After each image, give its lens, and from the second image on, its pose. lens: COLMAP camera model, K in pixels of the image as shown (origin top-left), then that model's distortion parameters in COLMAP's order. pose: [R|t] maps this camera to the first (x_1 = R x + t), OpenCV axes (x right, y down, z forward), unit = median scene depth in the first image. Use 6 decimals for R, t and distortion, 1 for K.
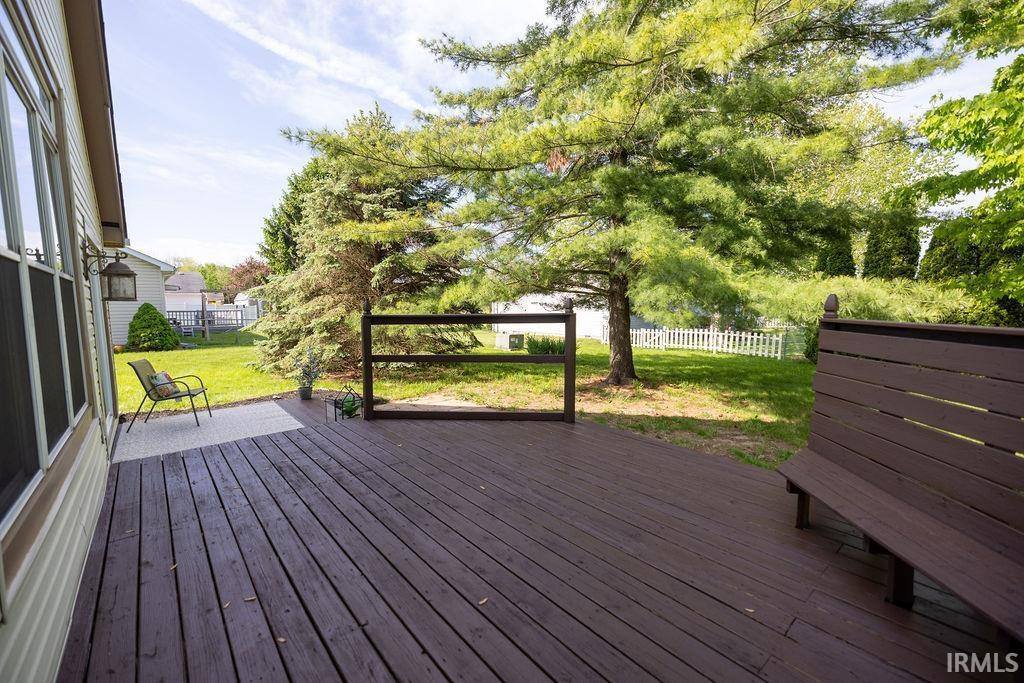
lens RADIAL K [[423.5, 0, 512.0], [0, 423.5, 341.5], [0, 0, 1]] dist [-0.000516, -0.000272]
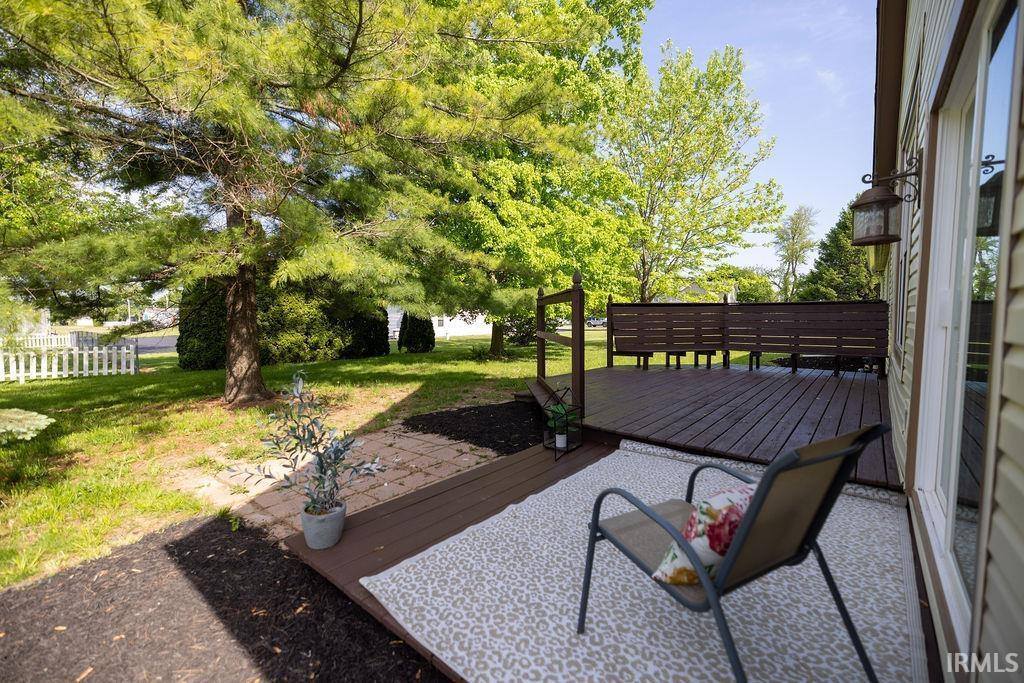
lens RADIAL K [[423.5, 0, 512.0], [0, 423.5, 341.5], [0, 0, 1]] dist [-0.000516, -0.000272]
pose [[-0.161108, -0.036346, 0.986267, -1.350891], [0.087745, 0.994837, 0.050995, -0.012064], [-0.983028, 0.094756, -0.157087, 1.519762]]
